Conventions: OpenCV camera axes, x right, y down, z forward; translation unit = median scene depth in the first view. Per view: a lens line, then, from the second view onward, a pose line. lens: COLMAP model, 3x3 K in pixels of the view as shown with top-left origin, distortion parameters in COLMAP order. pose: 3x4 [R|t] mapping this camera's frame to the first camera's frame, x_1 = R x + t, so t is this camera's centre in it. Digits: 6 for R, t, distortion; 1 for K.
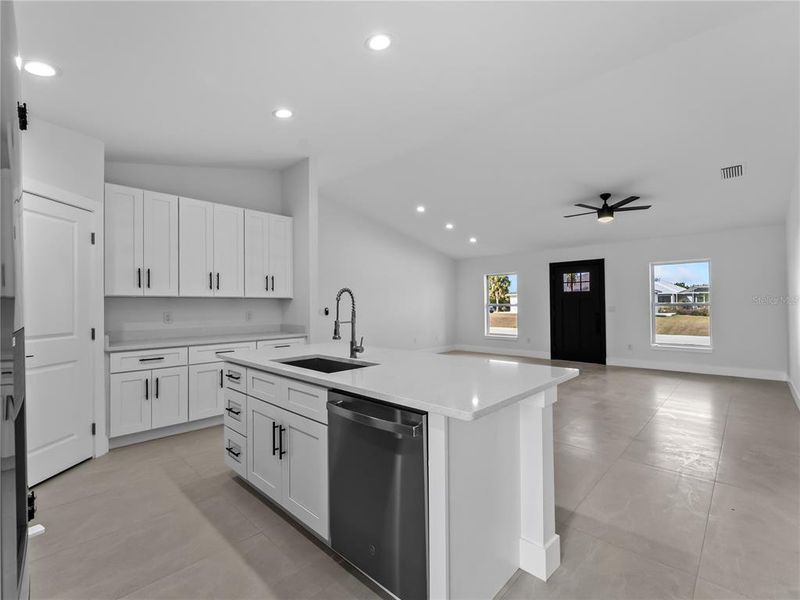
lens RADIAL K [[369.3, 0, 405.4], [0, 369.3, 297.5], [0, 0, 1]] dist [-0.001547, 0.001263]
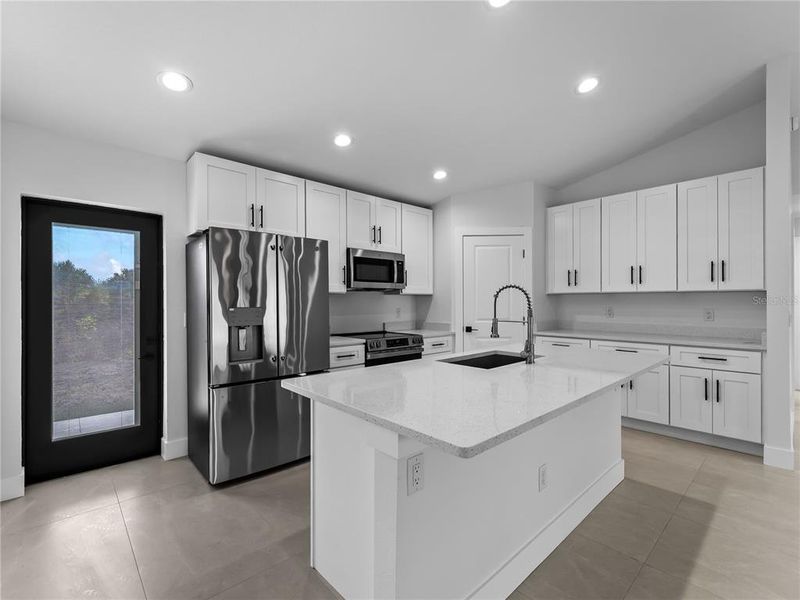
lens RADIAL K [[369.3, 0, 407.6], [0, 369.3, 301.9], [0, 0, 1]] dist [-0.001547, 0.001263]
pose [[-0.061853, 0.008070, -0.998053, 0.449775], [0.020897, 0.999759, 0.006789, 0.005014], [0.997866, -0.020436, -0.062007, 0.474750]]
